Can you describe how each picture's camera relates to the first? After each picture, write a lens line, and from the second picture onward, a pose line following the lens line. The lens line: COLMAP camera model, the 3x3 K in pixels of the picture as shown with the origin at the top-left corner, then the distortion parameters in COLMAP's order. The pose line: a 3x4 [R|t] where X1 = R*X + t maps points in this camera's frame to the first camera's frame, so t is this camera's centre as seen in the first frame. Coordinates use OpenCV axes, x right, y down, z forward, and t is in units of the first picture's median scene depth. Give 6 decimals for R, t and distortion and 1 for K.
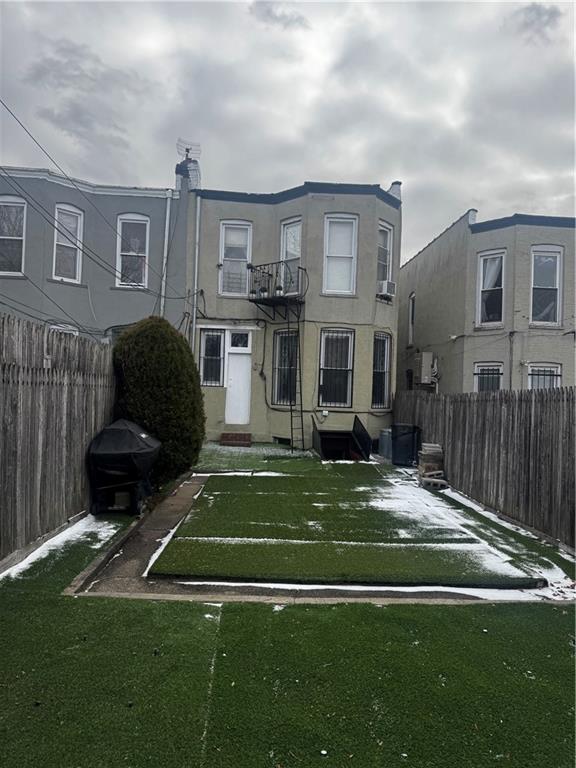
lens RADIAL K [[533.3, 0, 288.0], [0, 533.3, 384.0], [0, 0, 1]] dist [0.067730, -0.064080]
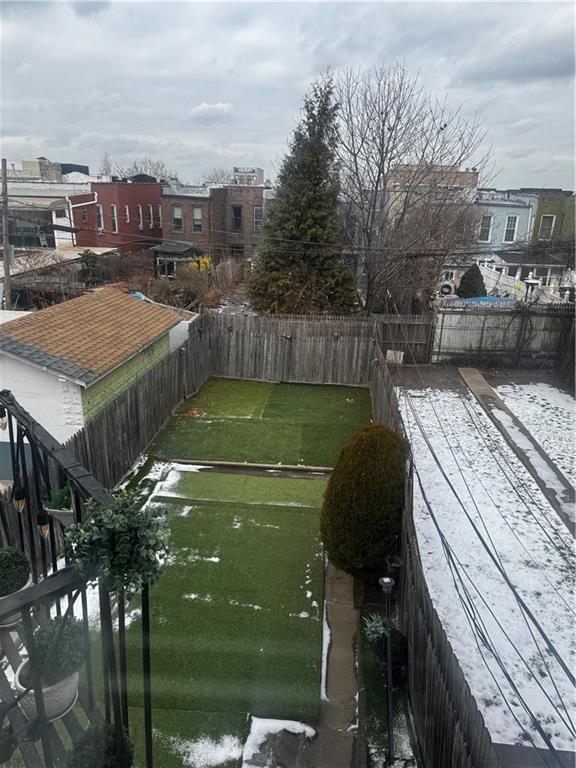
lens RADIAL K [[538.6, 0, 288.0], [0, 538.6, 384.0], [0, 0, 1]] dist [0.101109, -0.128421]
pose [[-0.987137, -0.108663, 0.117270, -0.261915], [-0.066569, 0.946266, 0.316465, -0.686182], [-0.145357, 0.304588, -0.941328, 2.636042]]
